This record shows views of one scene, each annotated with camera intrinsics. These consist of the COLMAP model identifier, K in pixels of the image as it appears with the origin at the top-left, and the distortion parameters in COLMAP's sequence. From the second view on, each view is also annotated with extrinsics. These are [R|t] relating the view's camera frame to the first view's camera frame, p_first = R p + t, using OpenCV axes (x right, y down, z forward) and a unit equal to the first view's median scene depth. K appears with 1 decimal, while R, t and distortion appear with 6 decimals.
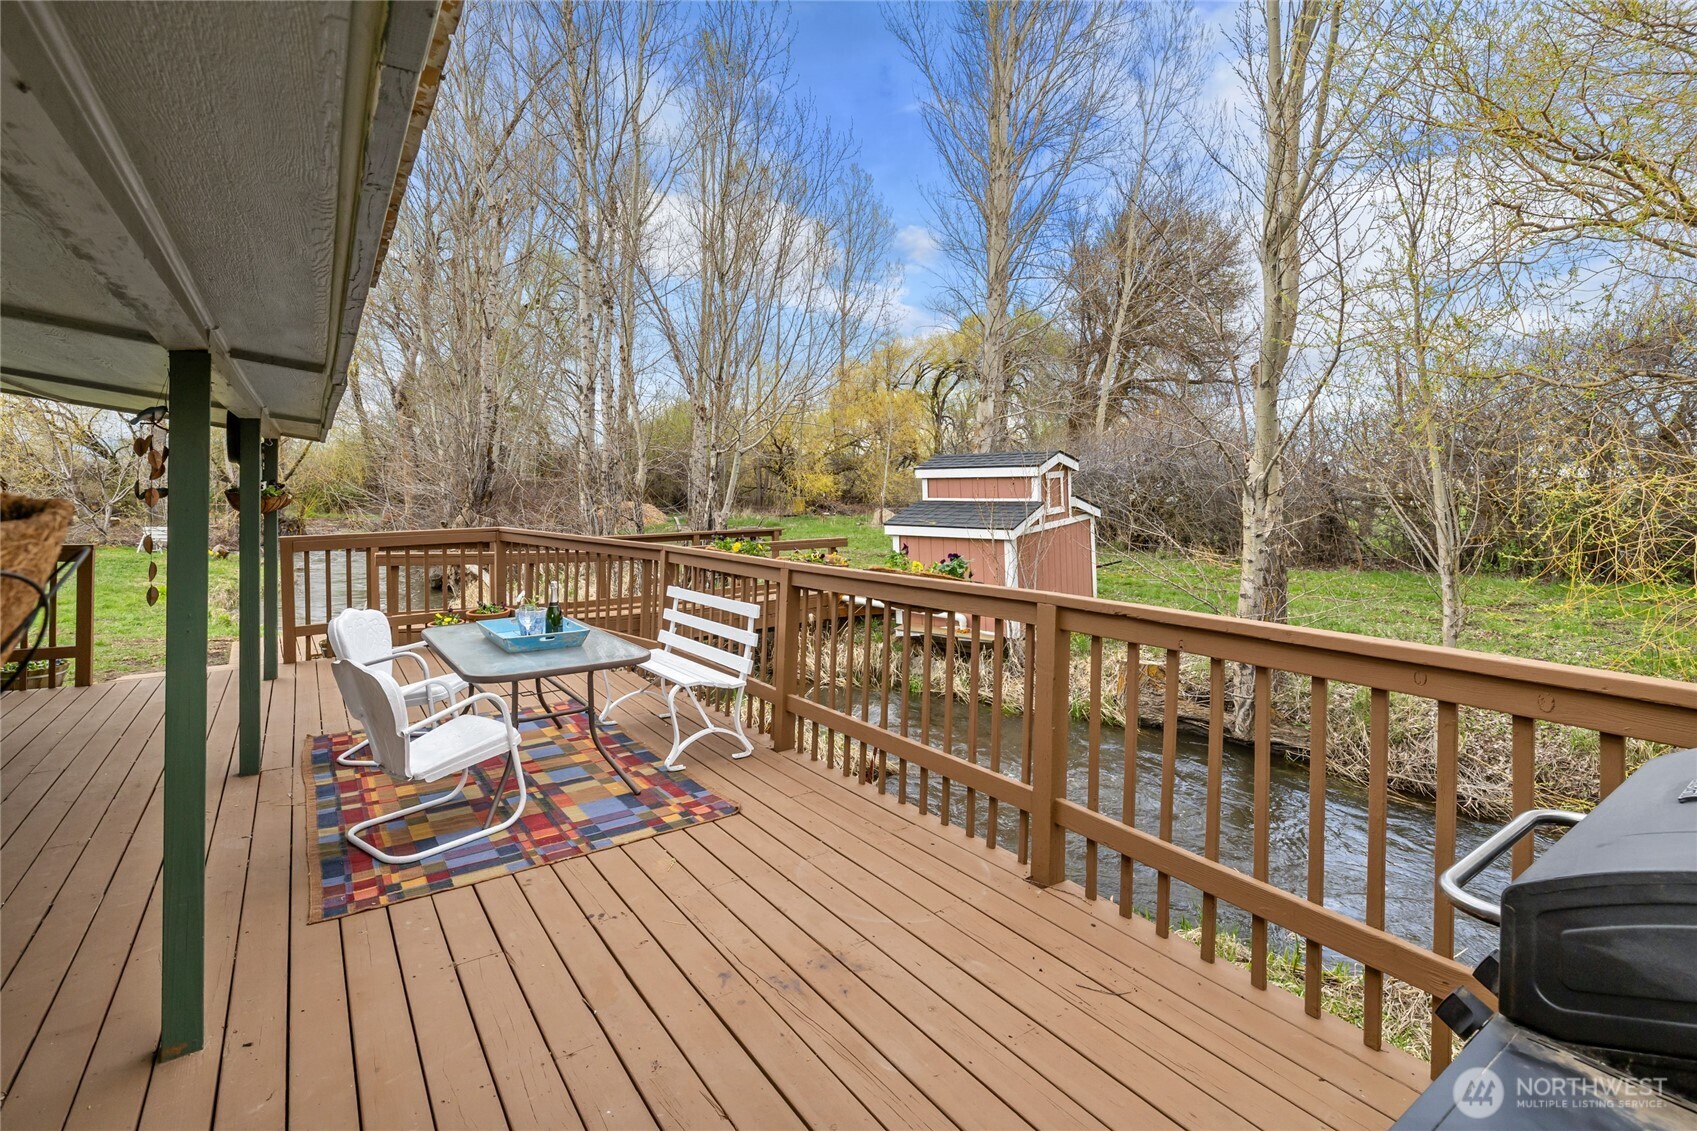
lens RADIAL K [[773.7, 0, 849.6], [0, 773.7, 501.9], [0, 0, 1]] dist [-0.002263, -0.000089]
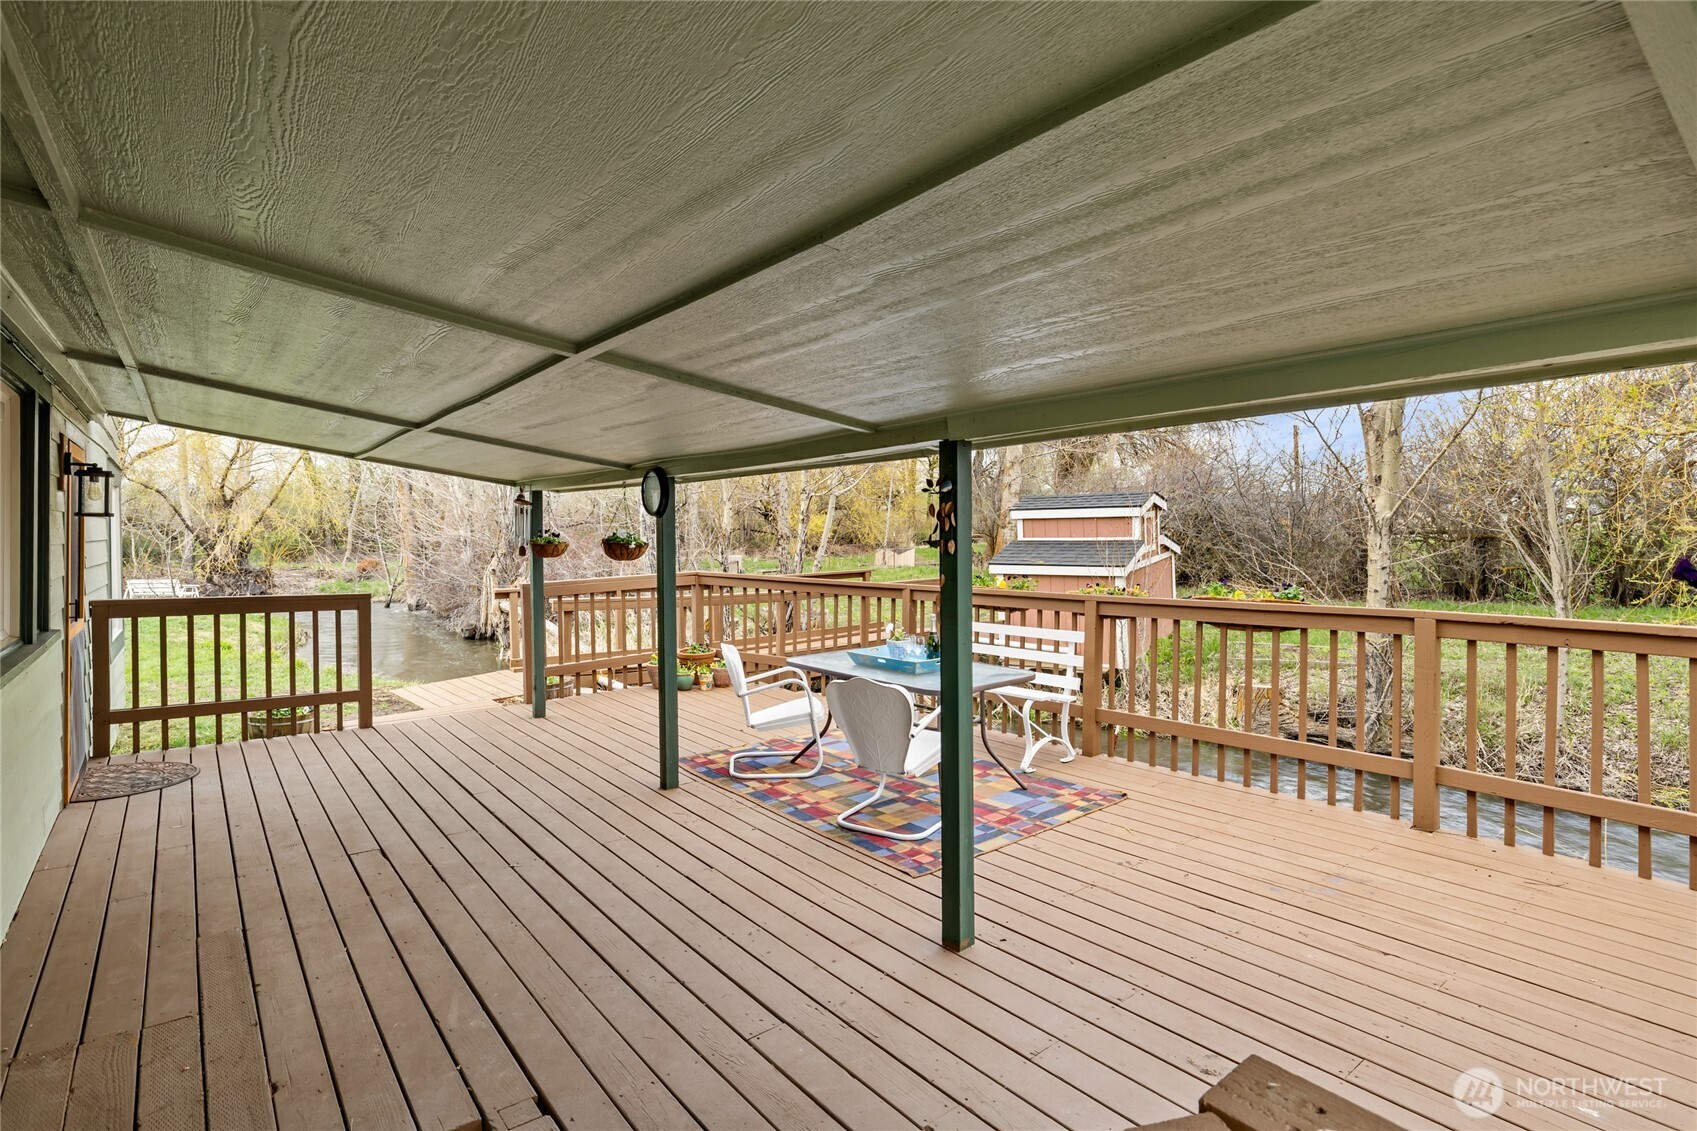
lens RADIAL K [[815.1, 0, 869.3], [0, 815.1, 559.1], [0, 0, 1]] dist [-0.000486, 0.000007]
pose [[0.996634, -0.014422, 0.080702, -0.617194], [0.012756, 0.999696, 0.021118, -0.007373], [-0.080982, -0.020018, 0.996515, -0.231731]]
